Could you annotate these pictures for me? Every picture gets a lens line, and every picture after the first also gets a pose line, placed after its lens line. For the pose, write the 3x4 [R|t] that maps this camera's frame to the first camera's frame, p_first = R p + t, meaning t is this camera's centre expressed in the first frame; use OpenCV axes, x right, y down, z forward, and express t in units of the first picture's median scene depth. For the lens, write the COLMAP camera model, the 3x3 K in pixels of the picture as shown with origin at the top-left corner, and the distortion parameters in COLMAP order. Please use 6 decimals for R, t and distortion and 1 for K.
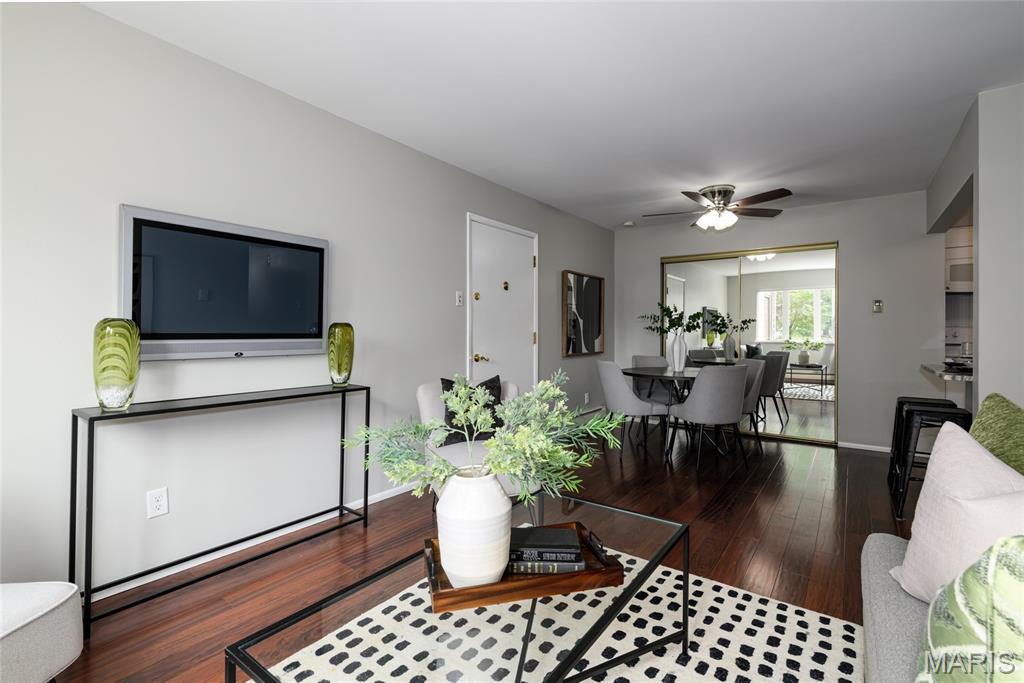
lens RADIAL K [[465.1, 0, 510.7], [0, 465.1, 345.4], [0, 0, 1]] dist [0.004717, 0.000982]
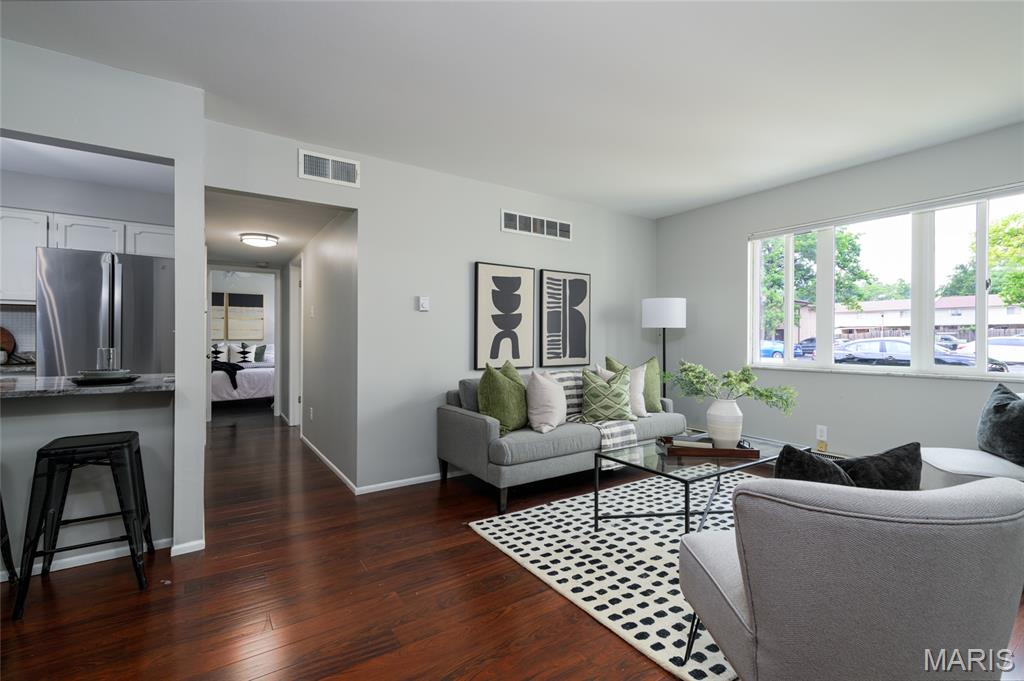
lens RADIAL K [[465.1, 0, 512.6], [0, 465.1, 338.3], [0, 0, 1]] dist [0.004717, 0.000982]
pose [[-0.941902, -0.007716, 0.335798, 0.096153], [0.003706, 0.999437, 0.033360, -0.070364], [-0.335866, 0.032666, -0.941343, 2.382969]]
